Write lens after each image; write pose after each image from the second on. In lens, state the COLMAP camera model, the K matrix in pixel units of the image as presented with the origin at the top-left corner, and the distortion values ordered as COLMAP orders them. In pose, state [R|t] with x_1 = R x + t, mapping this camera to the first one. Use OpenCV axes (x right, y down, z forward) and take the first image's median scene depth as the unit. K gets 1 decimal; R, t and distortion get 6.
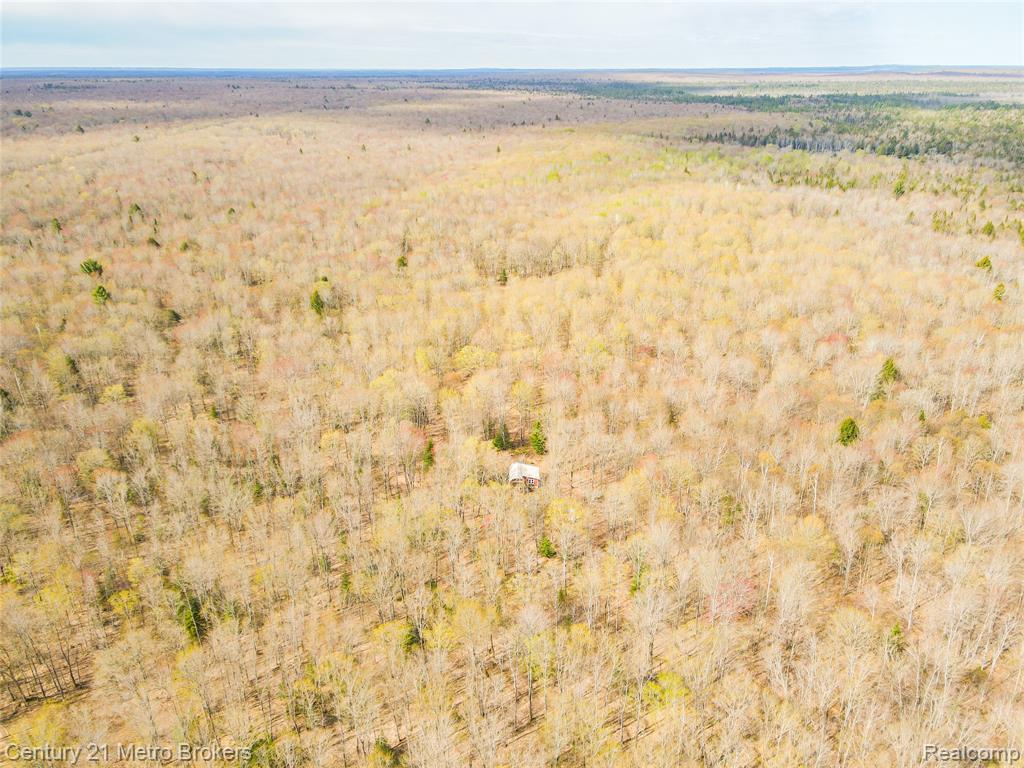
lens RADIAL K [[730.5, 0, 512.0], [0, 730.5, 384.0], [0, 0, 1]] dist [0.026782, 0.007706]
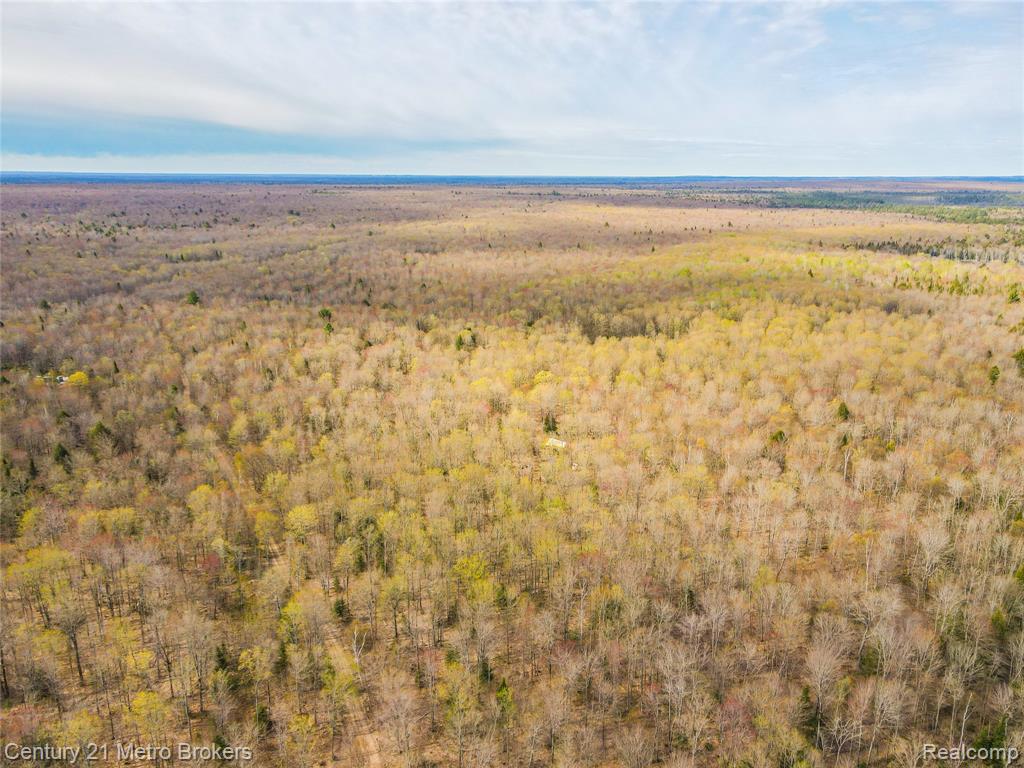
lens RADIAL K [[730.5, 0, 512.0], [0, 730.5, 384.0], [0, 0, 1]] dist [0.026782, 0.007706]
pose [[0.963521, 0.080443, -0.255257, 0.132249], [-0.112573, 0.987100, -0.113850, 0.077302], [0.242806, 0.138432, 0.960147, -0.223337]]
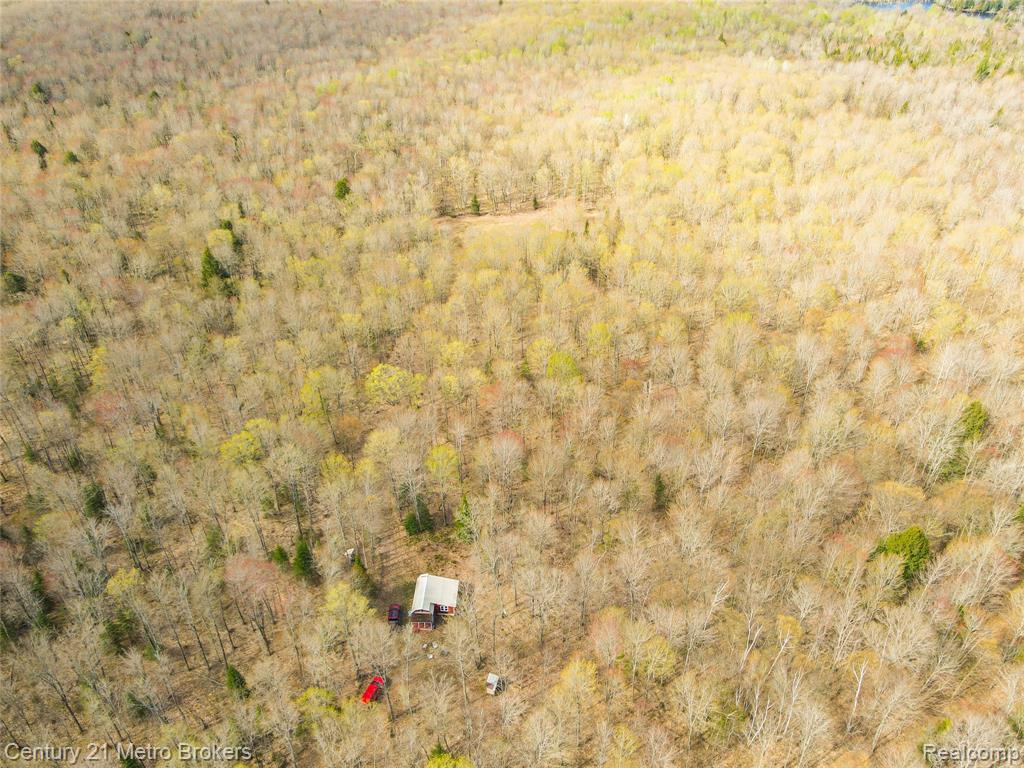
lens RADIAL K [[723.1, 0, 512.0], [0, 723.1, 384.0], [0, 0, 1]] dist [0.061384, -0.044955]
pose [[0.999400, 0.025863, -0.023020, 0.042373], [-0.020866, 0.980449, 0.195666, -0.090859], [0.027631, -0.195068, 0.980400, 0.152601]]
